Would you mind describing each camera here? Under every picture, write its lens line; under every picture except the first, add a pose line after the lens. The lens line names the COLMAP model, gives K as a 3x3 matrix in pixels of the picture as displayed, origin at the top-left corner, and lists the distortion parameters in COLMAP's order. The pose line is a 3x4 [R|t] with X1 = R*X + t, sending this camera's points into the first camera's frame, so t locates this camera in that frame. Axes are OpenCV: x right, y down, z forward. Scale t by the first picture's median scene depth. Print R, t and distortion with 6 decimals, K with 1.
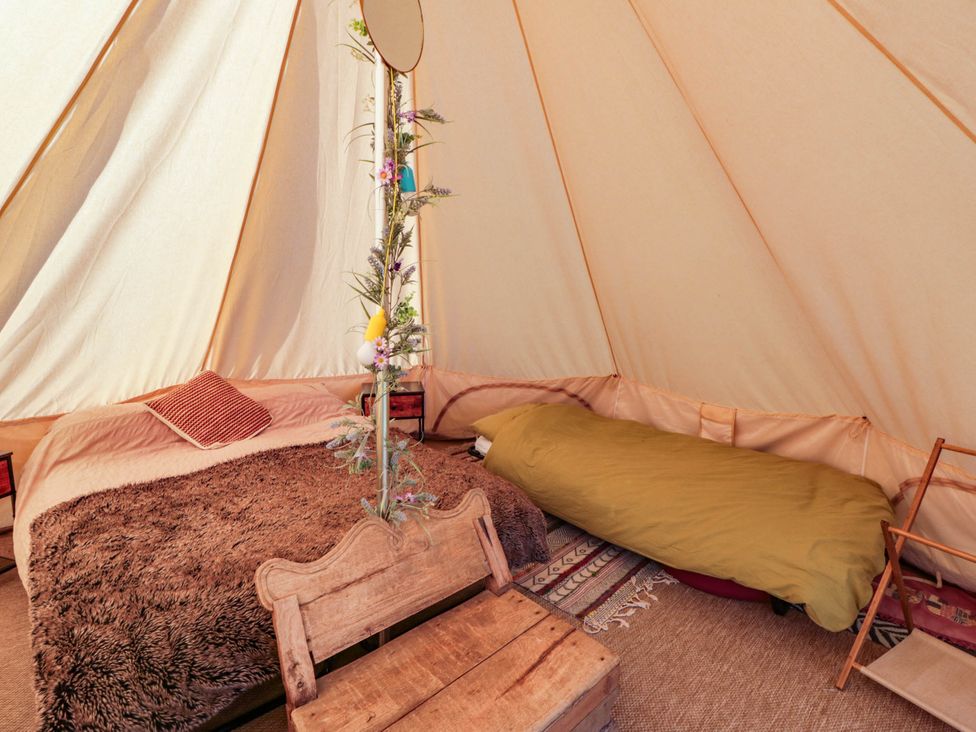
lens RADIAL K [[509.1, 0, 502.8], [0, 509.1, 349.3], [0, 0, 1]] dist [0.000570, -0.011937]
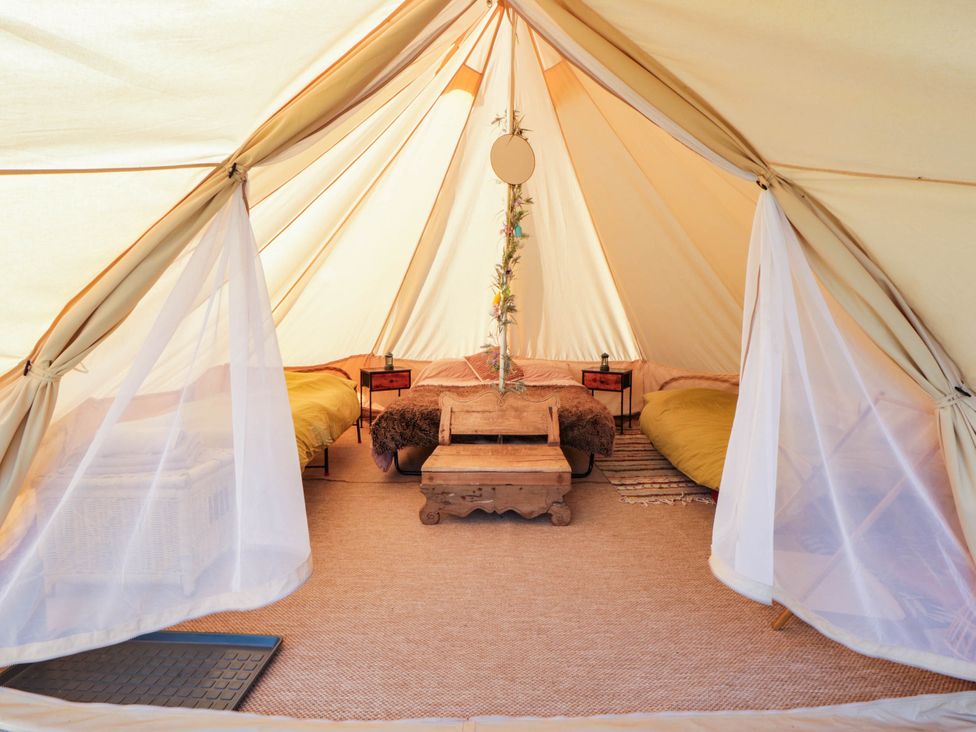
lens RADIAL K [[509.1, 0, 502.8], [0, 509.1, 349.3], [0, 0, 1]] dist [0.000570, -0.011937]
pose [[0.729149, 0.036101, -0.683402, 0.907521], [-0.095609, 0.994188, -0.049491, 0.196439], [0.677644, 0.101426, 0.728362, -0.401177]]
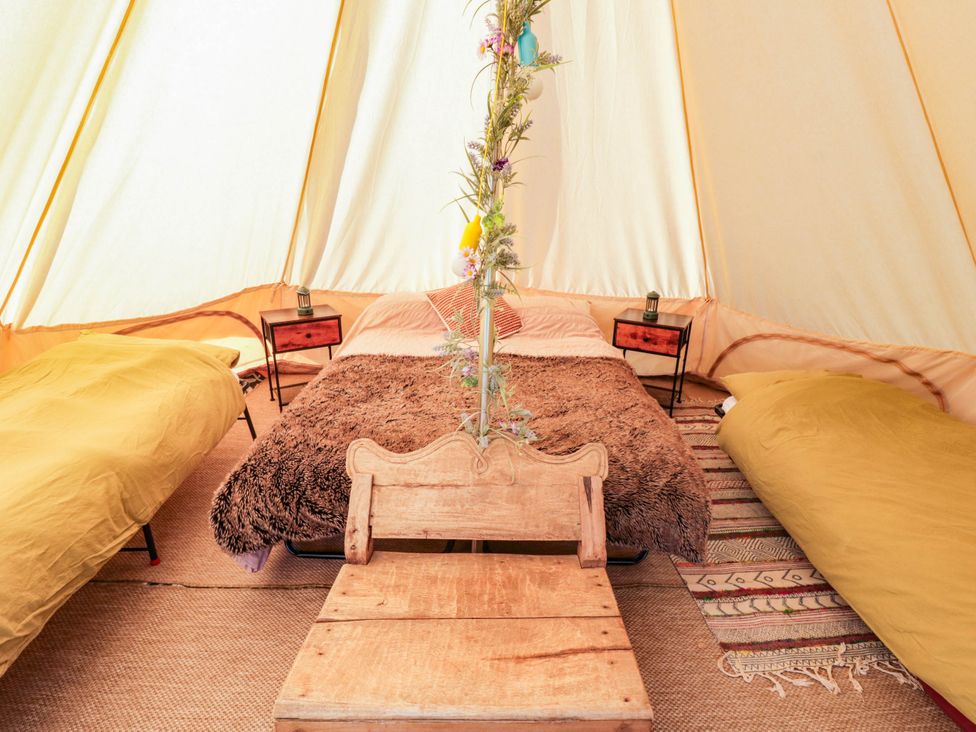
lens RADIAL K [[513.1, 0, 494.4], [0, 513.1, 364.2], [0, 0, 1]] dist [0.001161, -0.014488]
pose [[0.732981, 0.222635, -0.642785, 0.294341], [-0.105836, 0.970743, 0.215539, -0.015748], [0.671965, -0.089956, 0.735099, 0.238634]]
